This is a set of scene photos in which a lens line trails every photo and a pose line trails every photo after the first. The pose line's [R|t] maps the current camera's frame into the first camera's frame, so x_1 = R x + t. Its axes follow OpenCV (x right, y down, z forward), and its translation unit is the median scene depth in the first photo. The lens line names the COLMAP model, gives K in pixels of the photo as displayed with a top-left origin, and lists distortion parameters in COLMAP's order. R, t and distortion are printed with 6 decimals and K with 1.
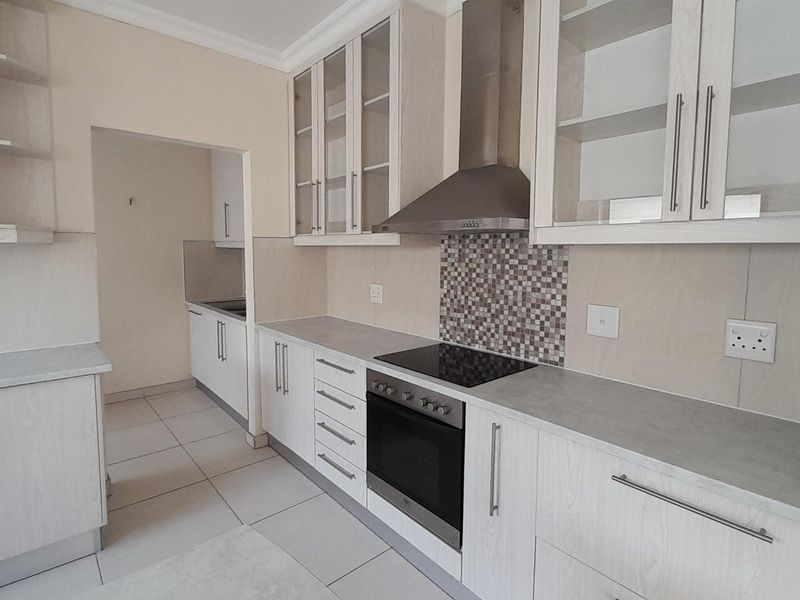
lens RADIAL K [[419.5, 0, 396.4], [0, 419.5, 285.6], [0, 0, 1]] dist [0.002209, -0.000044]
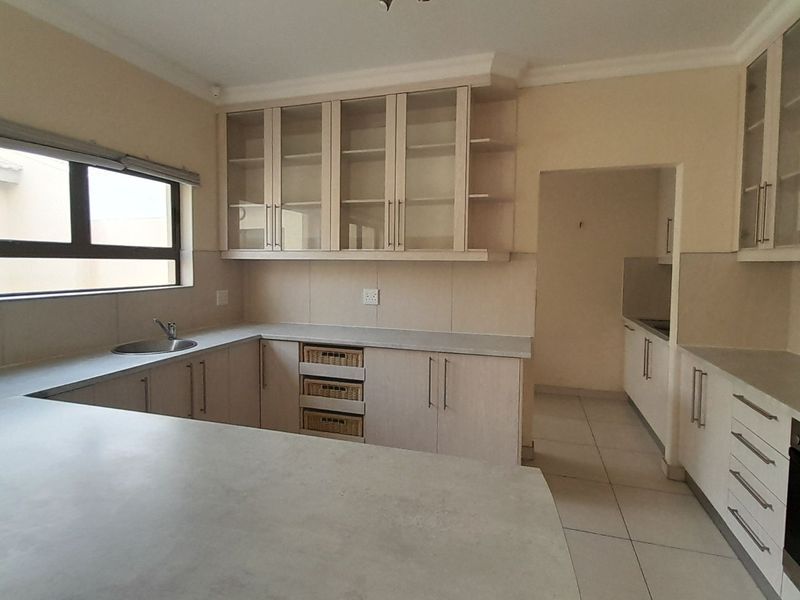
lens RADIAL K [[419.5, 0, 396.4], [0, 419.5, 285.6], [0, 0, 1]] dist [0.002209, -0.000044]
pose [[0.522126, 0.041795, -0.851844, 0.139596], [-0.076952, 0.997033, 0.001752, 0.005189], [0.849390, 0.064637, 0.523793, -0.035843]]
